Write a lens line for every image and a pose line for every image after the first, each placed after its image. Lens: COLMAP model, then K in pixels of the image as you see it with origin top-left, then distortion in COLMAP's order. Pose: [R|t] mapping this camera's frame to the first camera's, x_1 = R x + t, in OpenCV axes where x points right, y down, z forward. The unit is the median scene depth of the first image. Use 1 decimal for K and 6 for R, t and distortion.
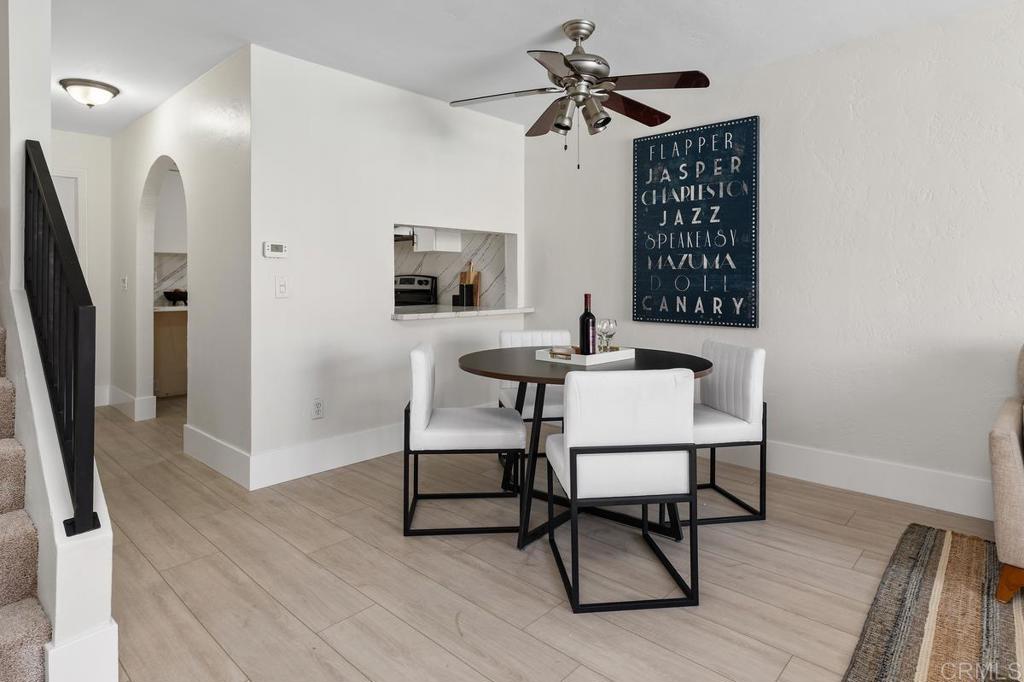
lens RADIAL K [[558.6, 0, 508.9], [0, 558.6, 281.4], [0, 0, 1]] dist [0.002078, 0.000447]
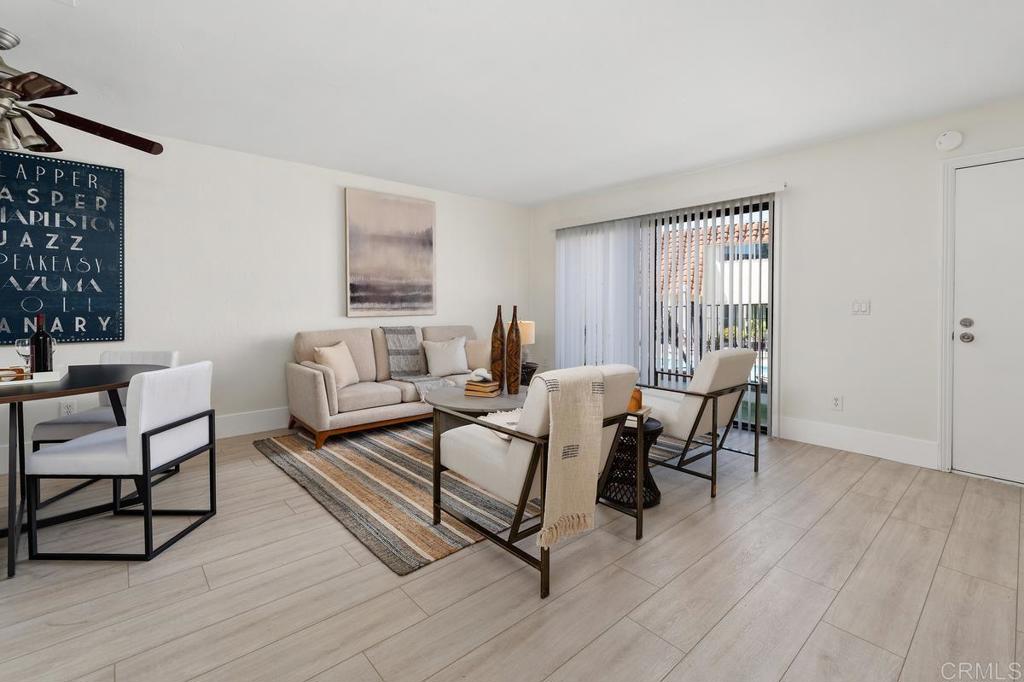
lens RADIAL K [[454.6, 0, 511.6], [0, 454.6, 308.9], [0, 0, 1]] dist [-0.001443, 0.000183]
pose [[0.099201, -0.005163, 0.995054, -0.444332], [-0.001090, 0.999985, 0.005297, 0.006130], [-0.995067, -0.001610, 0.099194, 0.039769]]
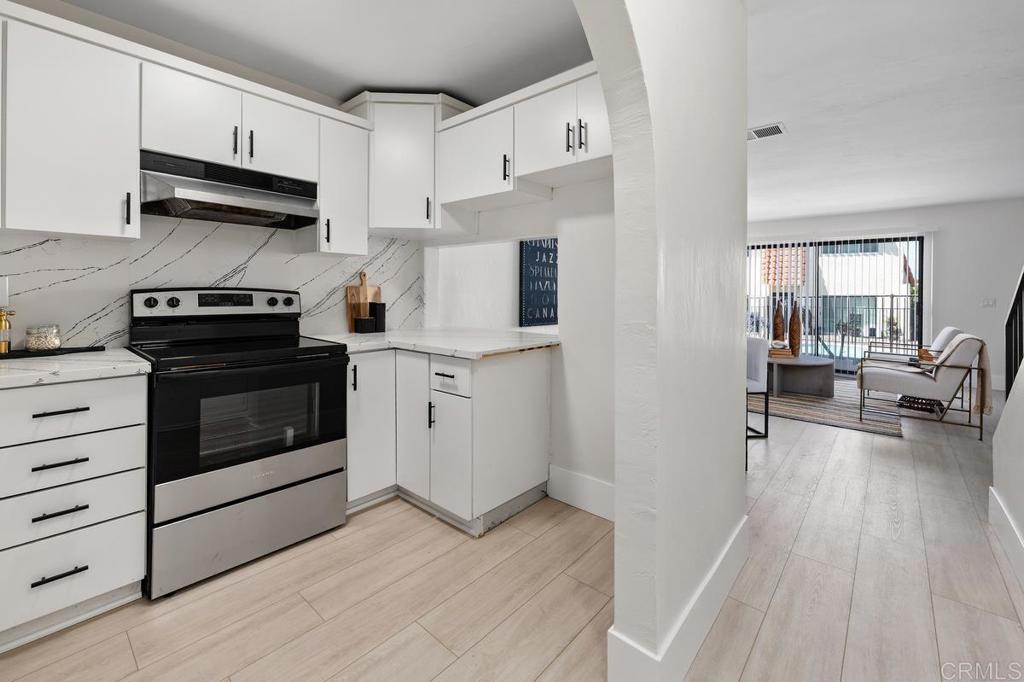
lens RADIAL K [[428.5, 0, 507.4], [0, 428.5, 293.5], [0, 0, 1]] dist [-0.000625, -0.000138]
pose [[-0.016727, -0.000242, 0.999860, -0.919638], [-0.007570, 0.999971, 0.000115, -0.012990], [-0.999831, -0.007567, -0.016729, 1.154756]]
